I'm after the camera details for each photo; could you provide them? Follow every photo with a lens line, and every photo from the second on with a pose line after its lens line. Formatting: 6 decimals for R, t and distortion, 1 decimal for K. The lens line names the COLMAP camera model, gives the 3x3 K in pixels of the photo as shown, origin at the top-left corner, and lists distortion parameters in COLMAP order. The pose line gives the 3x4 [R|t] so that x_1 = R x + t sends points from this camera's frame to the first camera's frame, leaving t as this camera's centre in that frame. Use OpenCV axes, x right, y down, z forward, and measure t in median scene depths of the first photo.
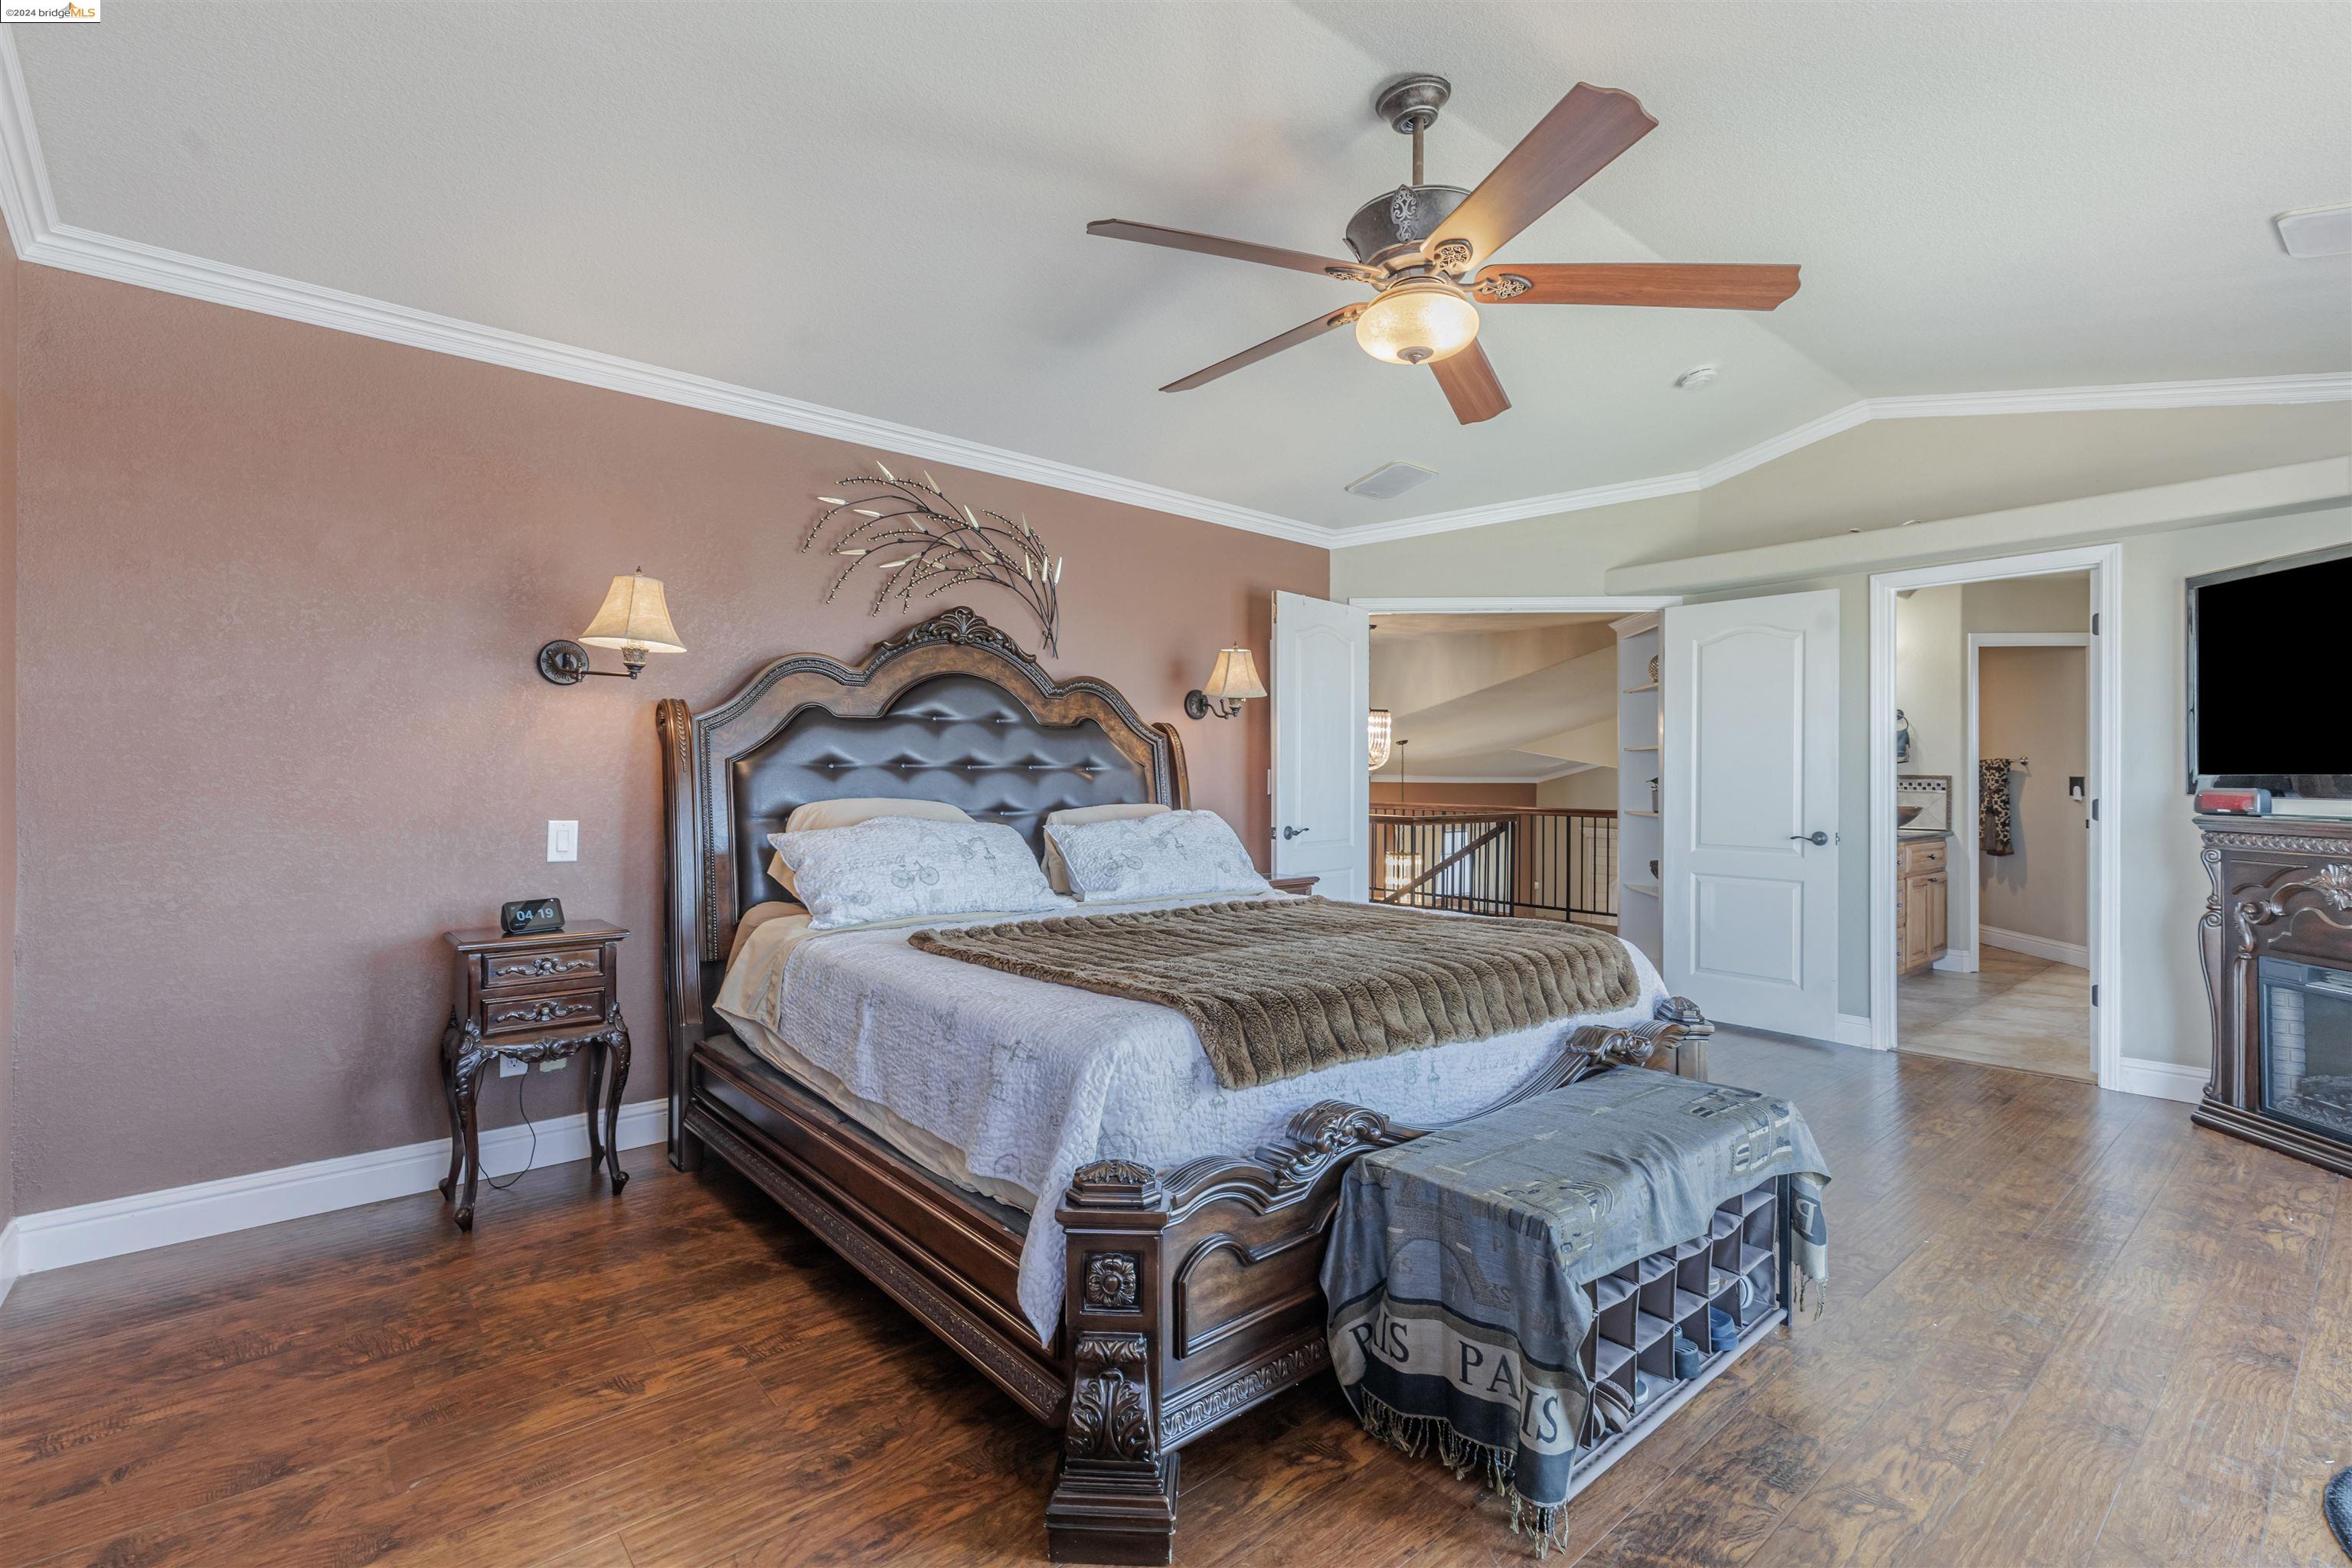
lens RADIAL K [[1061.8, 0, 1178.0], [0, 1061.8, 780.9], [0, 0, 1]] dist [0.000686, 0.000003]
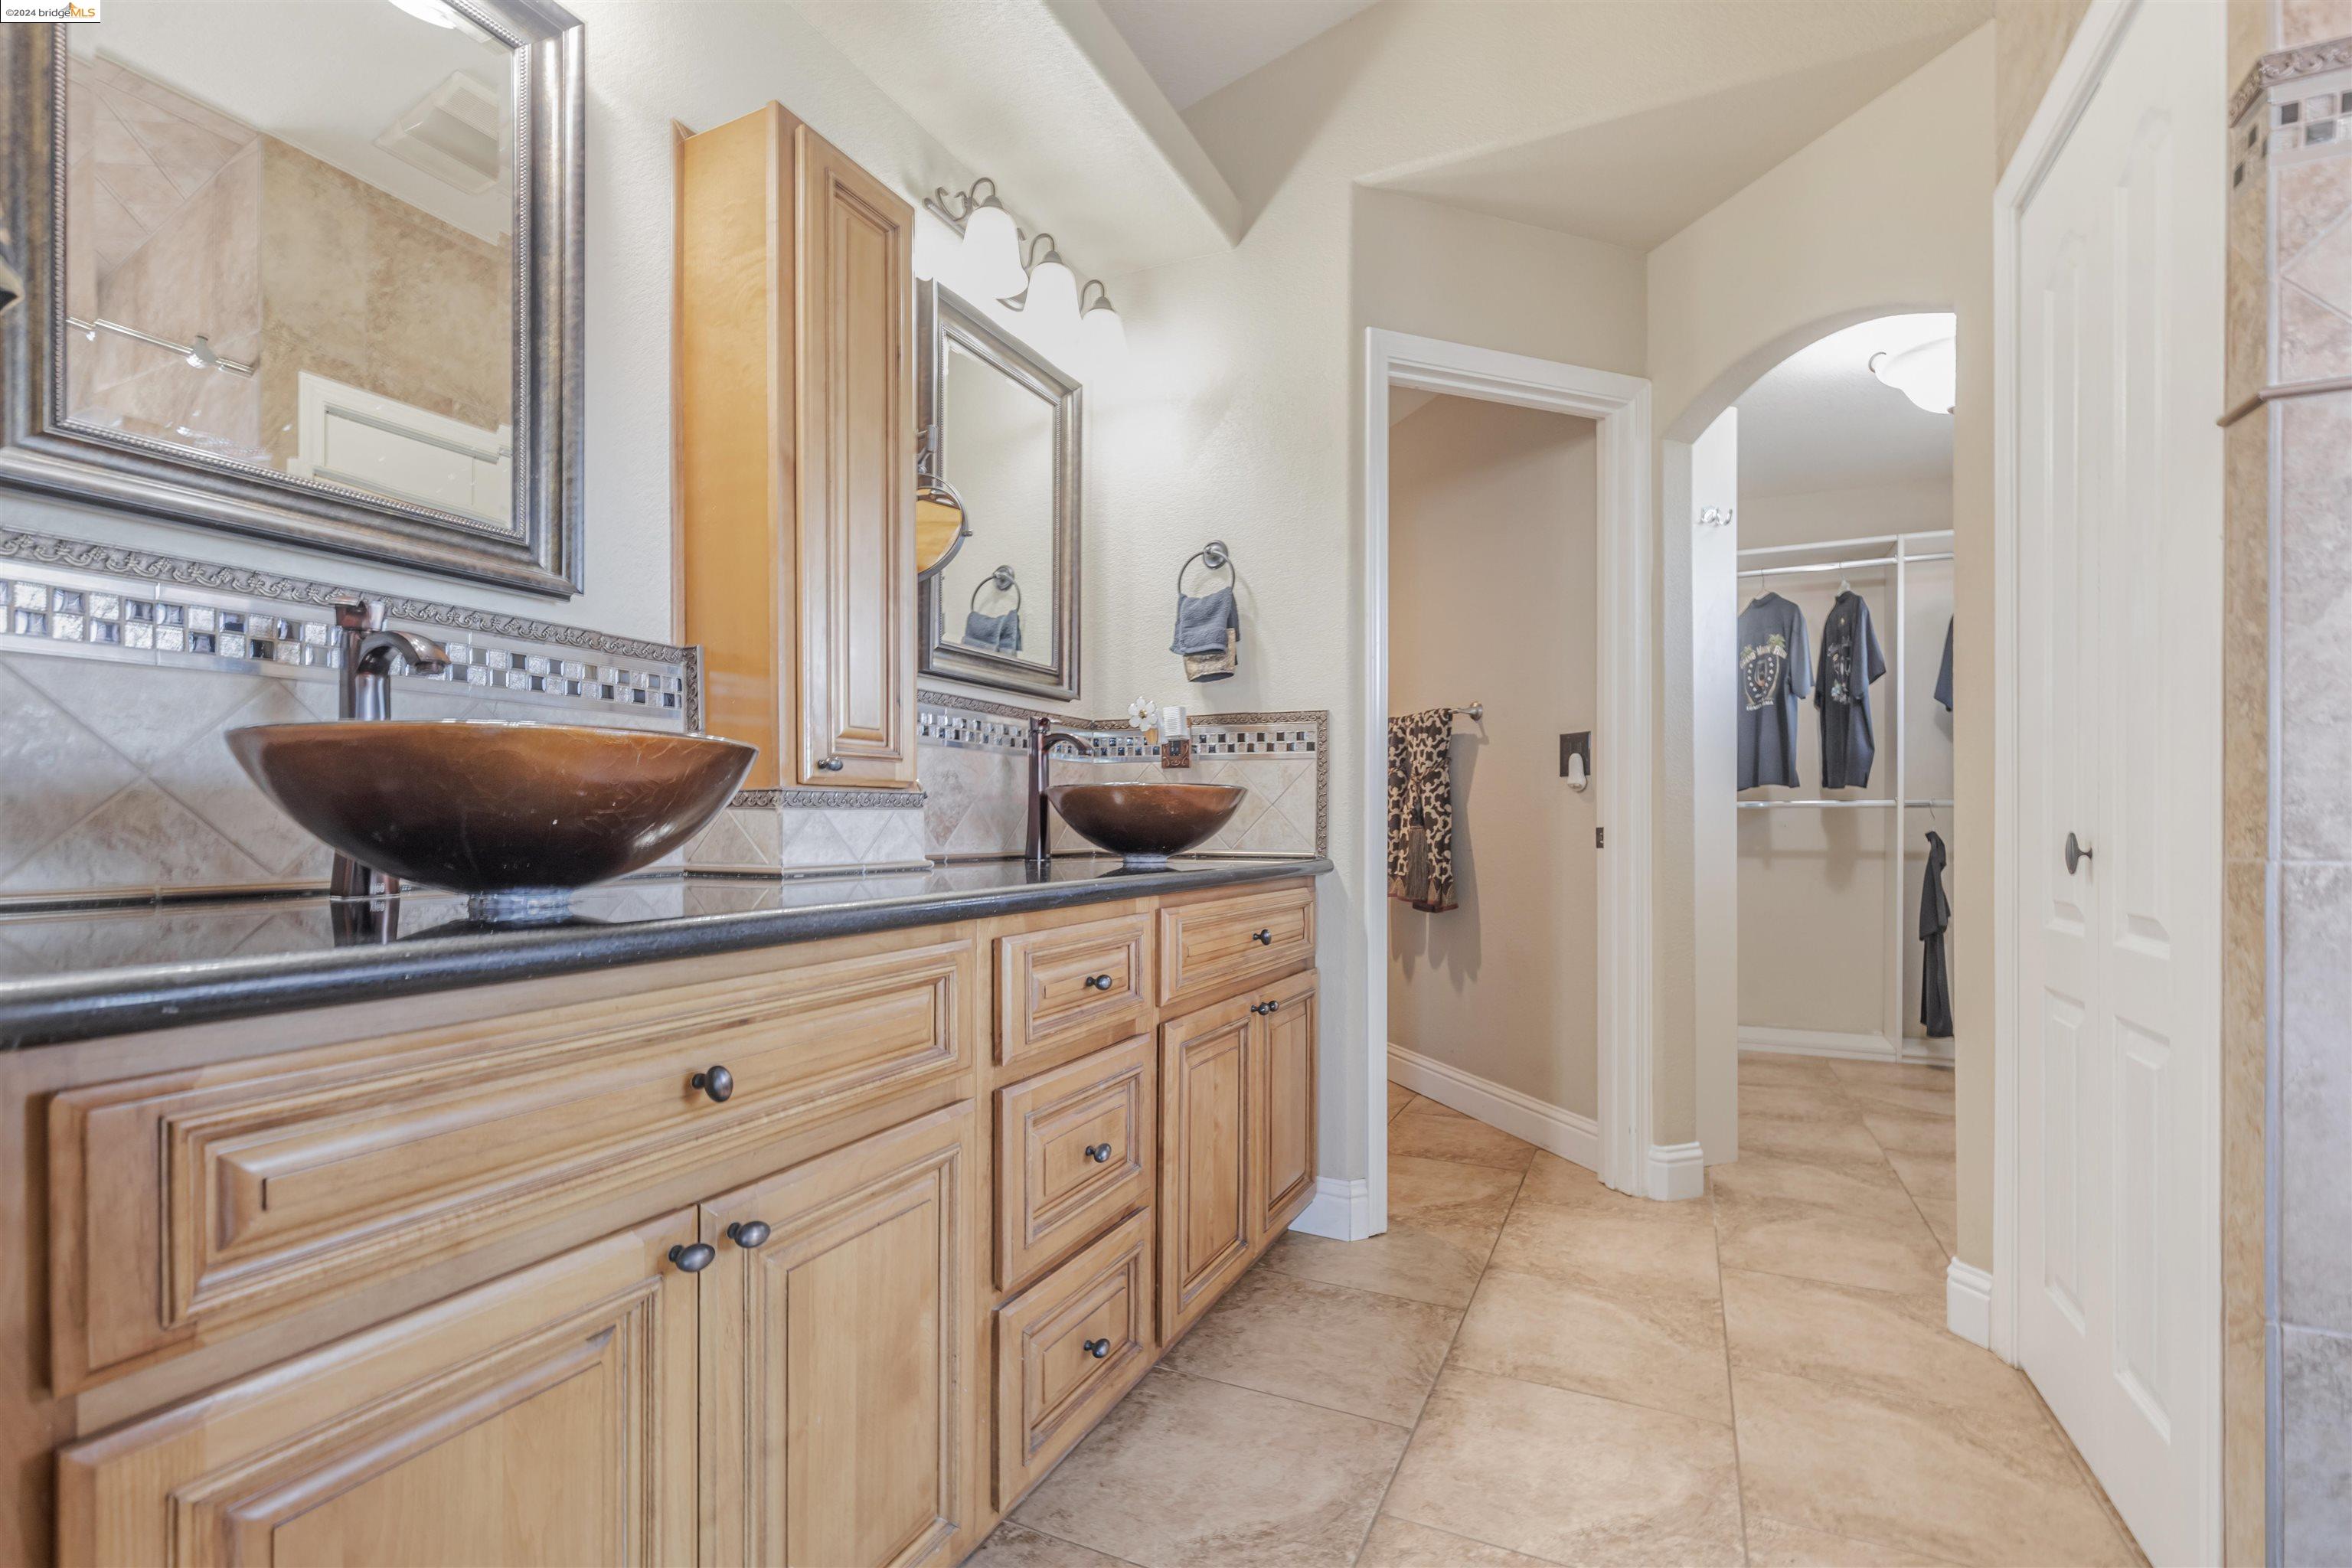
lens RADIAL K [[1061.8, 0, 1174.5], [0, 1061.8, 806.7], [0, 0, 1]] dist [0.000686, 0.000003]
pose [[0.915238, 0.006185, 0.402867, 0.516435], [-0.001349, 0.999924, -0.012288, 0.032648], [-0.402912, 0.010704, 0.915176, 0.664190]]
